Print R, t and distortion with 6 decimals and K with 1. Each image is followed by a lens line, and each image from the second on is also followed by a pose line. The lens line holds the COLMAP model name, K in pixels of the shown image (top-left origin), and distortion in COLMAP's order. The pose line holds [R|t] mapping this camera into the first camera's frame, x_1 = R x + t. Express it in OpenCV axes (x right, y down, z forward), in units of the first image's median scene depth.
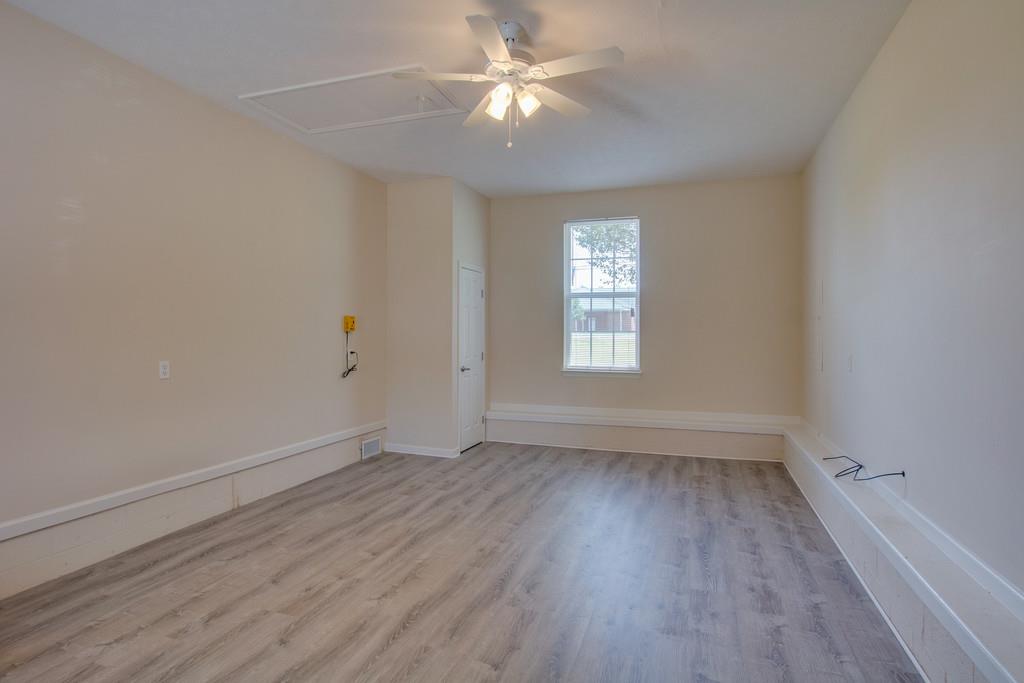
lens RADIAL K [[540.0, 0, 510.2], [0, 540.0, 330.5], [0, 0, 1]] dist [-0.014822, 0.000681]
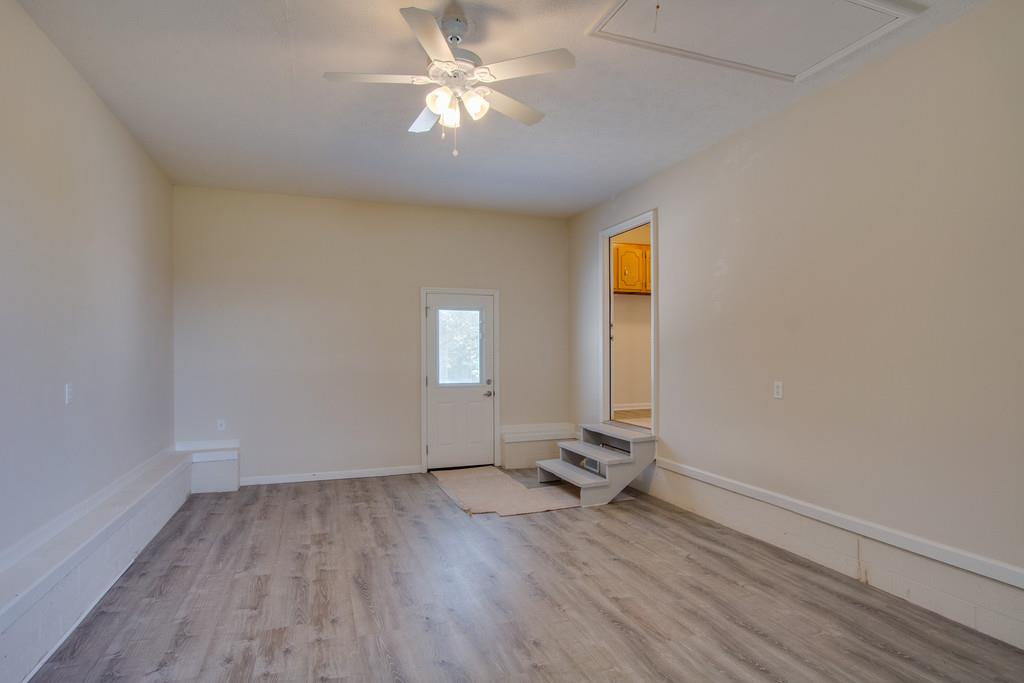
lens RADIAL K [[540.0, 0, 510.2], [0, 540.0, 330.5], [0, 0, 1]] dist [-0.014822, 0.000681]
pose [[-0.777243, -0.024206, -0.628735, 0.433490], [0.003003, 0.999106, -0.042177, 0.000164], [0.629193, -0.034670, -0.776475, 1.486585]]
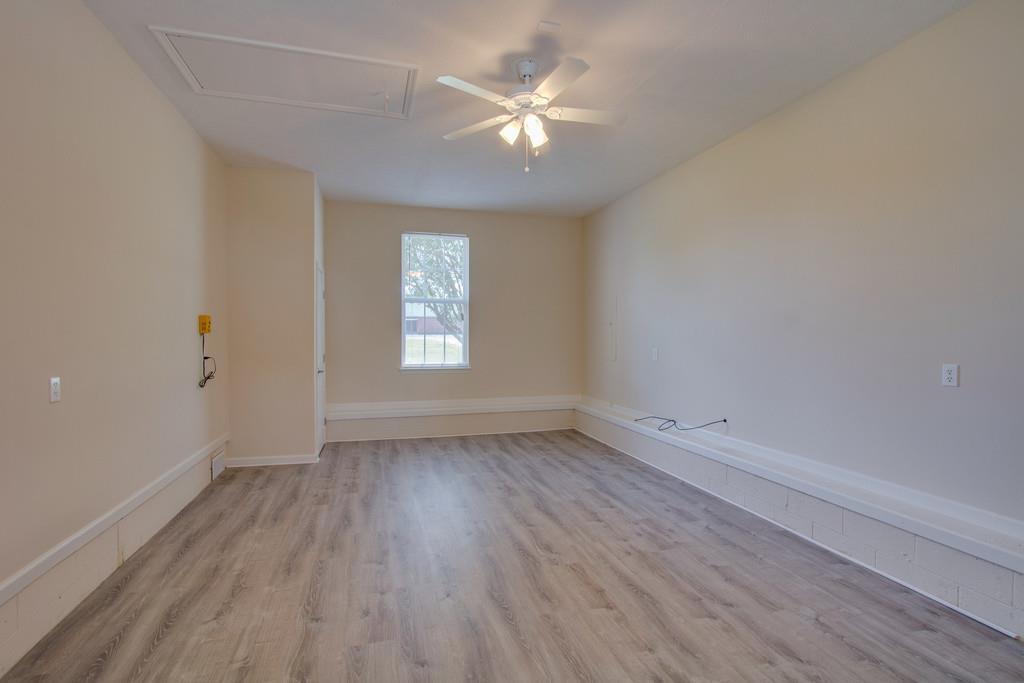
lens RADIAL K [[478.2, 0, 512.0], [0, 478.2, 341.5], [0, 0, 1]] dist [-0.015055, 0.000187]
pose [[0.815062, -0.009981, 0.579288, -0.509783], [-0.001371, 0.999816, 0.019156, -0.000069], [-0.579372, -0.016407, 0.814898, 0.157363]]
